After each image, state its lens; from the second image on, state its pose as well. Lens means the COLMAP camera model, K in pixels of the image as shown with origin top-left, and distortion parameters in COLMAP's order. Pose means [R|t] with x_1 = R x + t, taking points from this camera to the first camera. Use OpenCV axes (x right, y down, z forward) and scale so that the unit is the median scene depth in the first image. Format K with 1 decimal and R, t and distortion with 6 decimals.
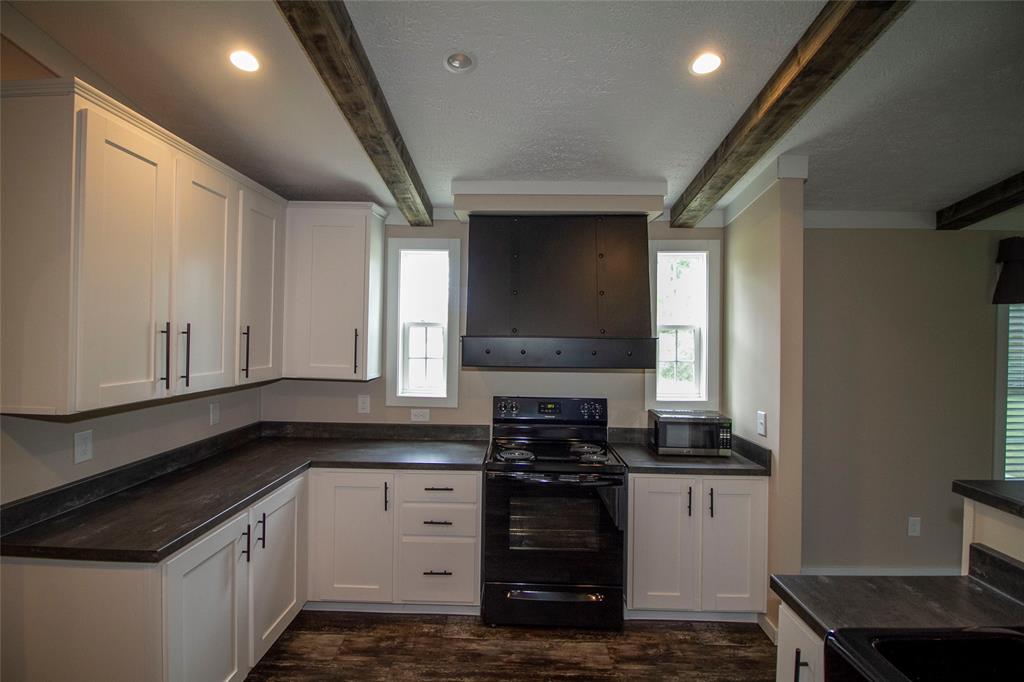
lens RADIAL K [[472.5, 0, 512.7], [0, 472.5, 337.4], [0, 0, 1]] dist [-0.010977, -0.009986]
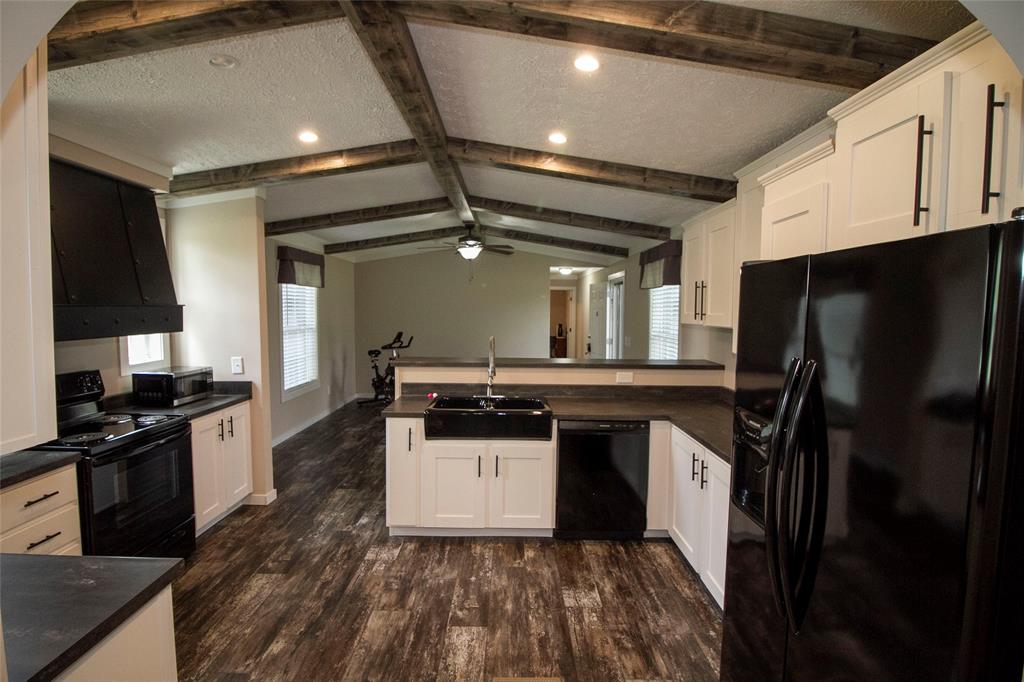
lens RADIAL K [[472.5, 0, 512.8], [0, 472.5, 351.6], [0, 0, 1]] dist [-0.010977, -0.009986]
pose [[-0.031303, -0.101655, 0.994327, -0.873940], [-0.006323, 0.994815, 0.101506, -0.007721], [-0.999490, -0.003110, -0.031783, 0.212789]]
